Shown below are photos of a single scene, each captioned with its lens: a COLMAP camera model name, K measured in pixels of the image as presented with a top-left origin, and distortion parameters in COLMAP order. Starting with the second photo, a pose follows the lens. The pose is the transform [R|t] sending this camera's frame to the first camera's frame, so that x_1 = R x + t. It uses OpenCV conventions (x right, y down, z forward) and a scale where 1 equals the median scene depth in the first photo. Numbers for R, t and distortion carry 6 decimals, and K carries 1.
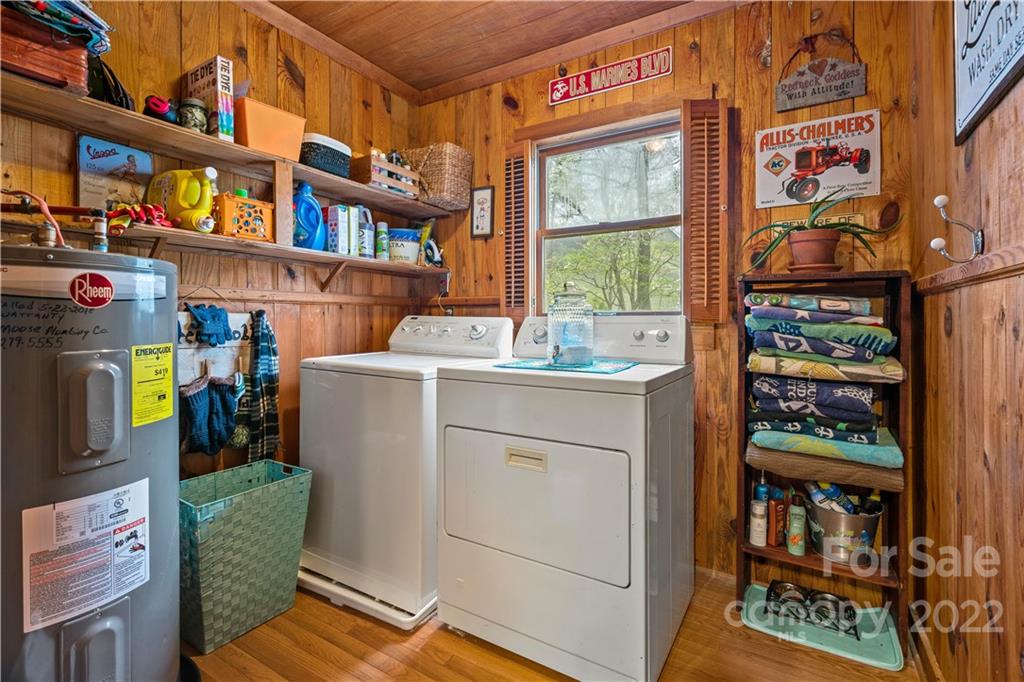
lens RADIAL K [[462.2, 0, 524.3], [0, 462.2, 327.3], [0, 0, 1]] dist [0.000104, 0.002601]
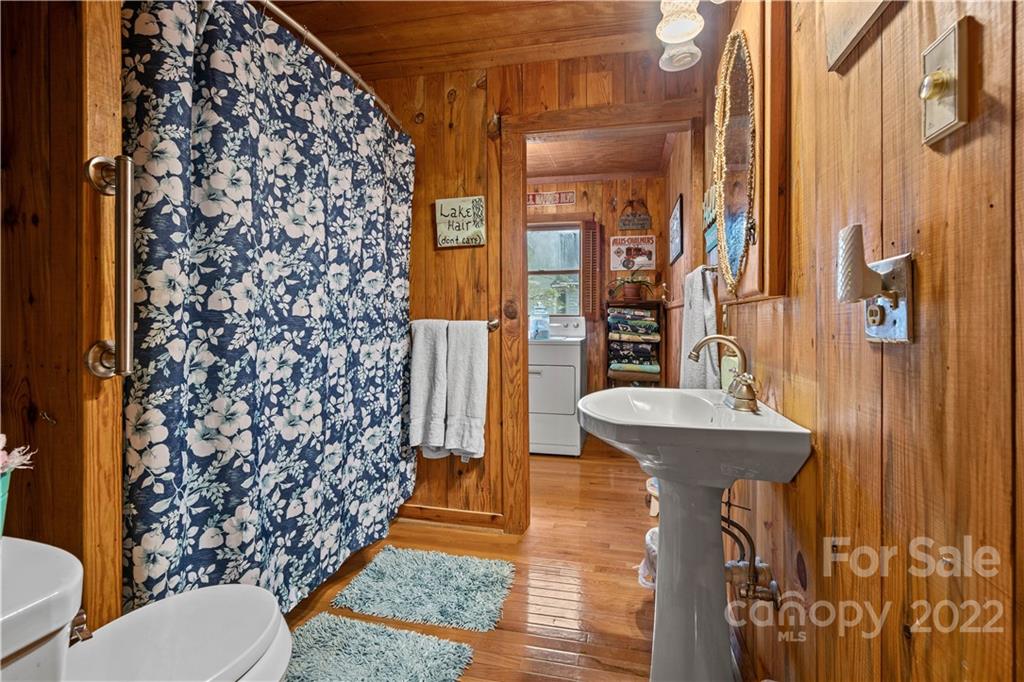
lens RADIAL K [[462.2, 0, 514.8], [0, 462.2, 330.3], [0, 0, 1]] dist [0.000104, 0.002601]
pose [[0.952951, -0.000514, 0.303123, -0.708835], [-0.002265, 0.999959, 0.008817, 0.024175], [-0.303115, -0.009089, 0.952911, -1.144268]]
